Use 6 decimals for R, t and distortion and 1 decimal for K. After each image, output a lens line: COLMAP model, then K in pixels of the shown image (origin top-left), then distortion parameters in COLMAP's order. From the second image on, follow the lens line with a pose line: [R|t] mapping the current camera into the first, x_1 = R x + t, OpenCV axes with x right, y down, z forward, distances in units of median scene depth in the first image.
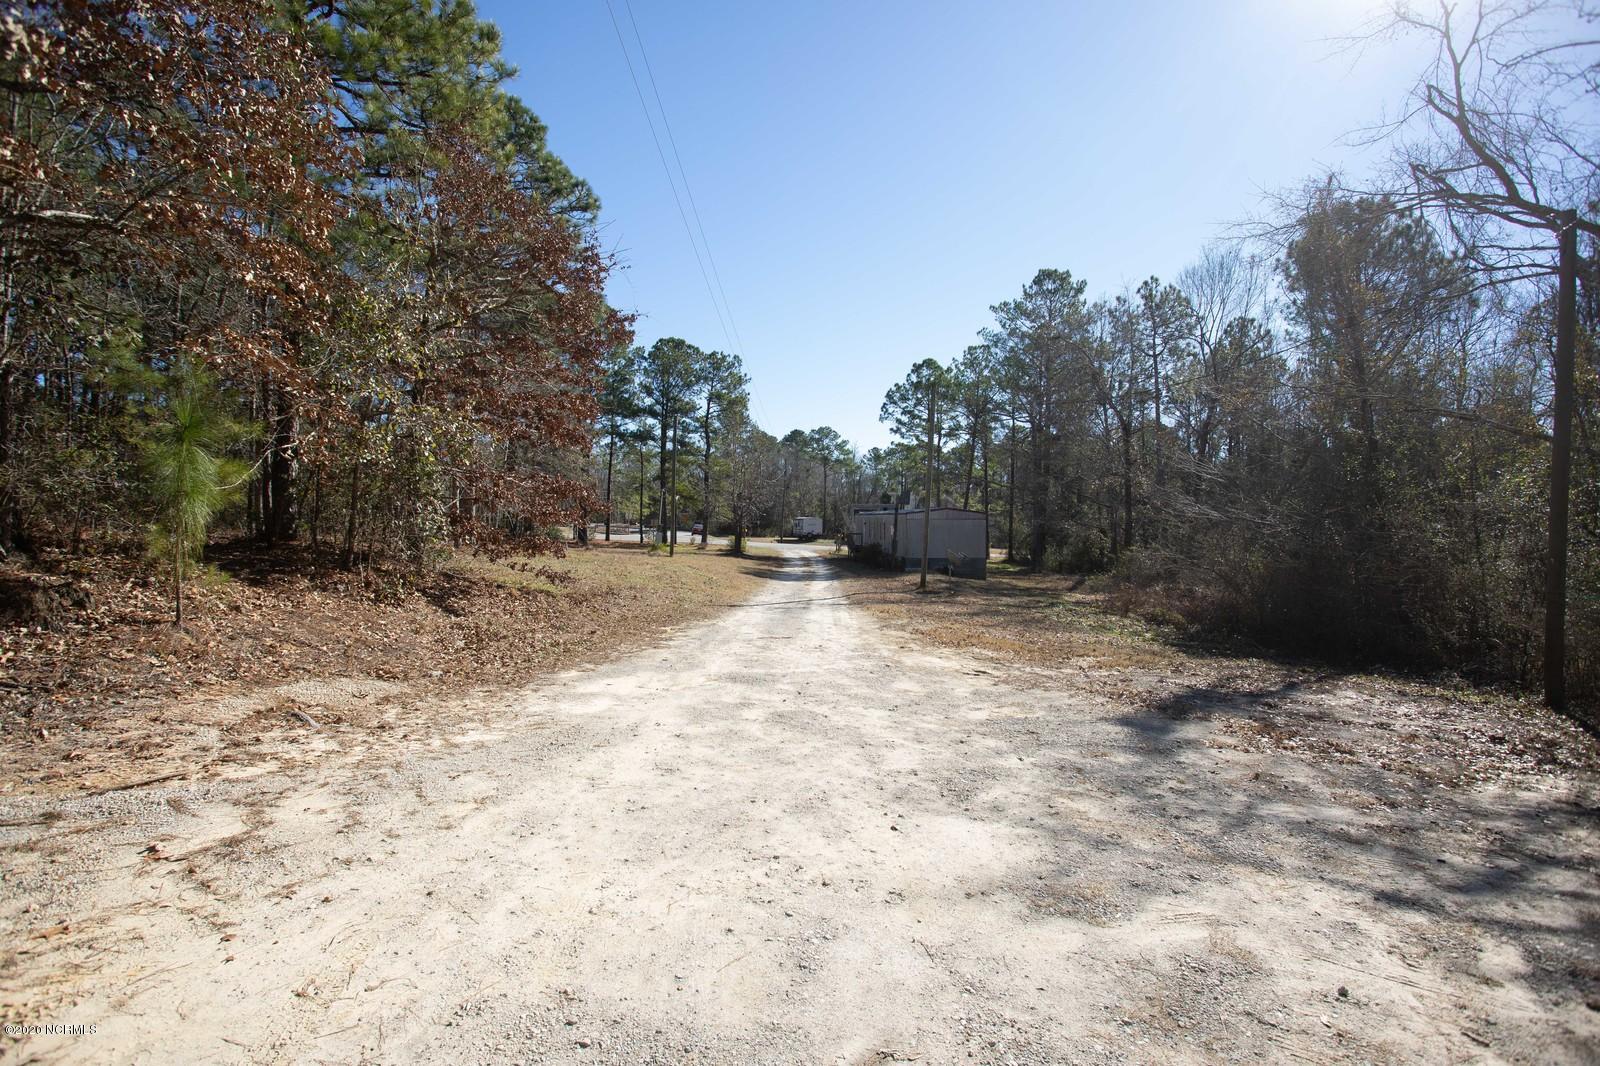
lens RADIAL K [[778.1, 0, 805.3], [0, 778.1, 528.3], [0, 0, 1]] dist [-0.074987, 0.029797]
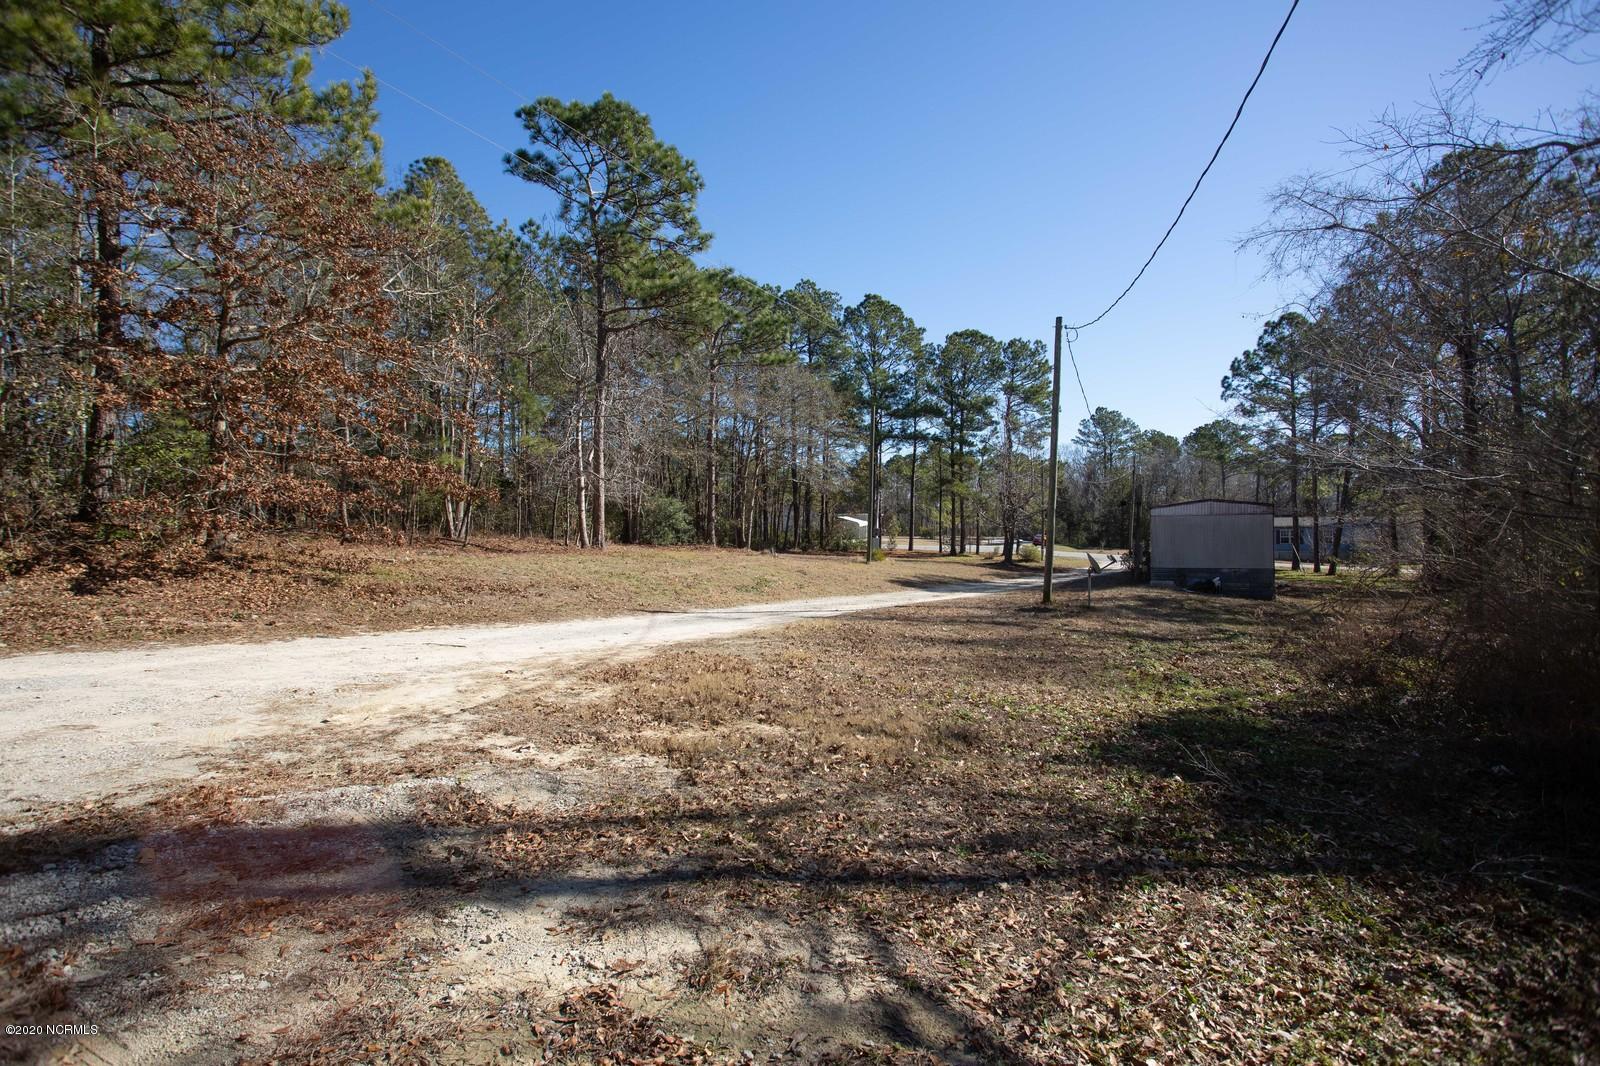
lens RADIAL K [[778.1, 0, 805.3], [0, 778.1, 528.3], [0, 0, 1]] dist [-0.074987, 0.029797]
pose [[0.851236, -0.012708, -0.524628, 0.147479], [0.000720, 0.999734, -0.023049, 0.011985], [0.524782, 0.019242, 0.851019, 0.118977]]
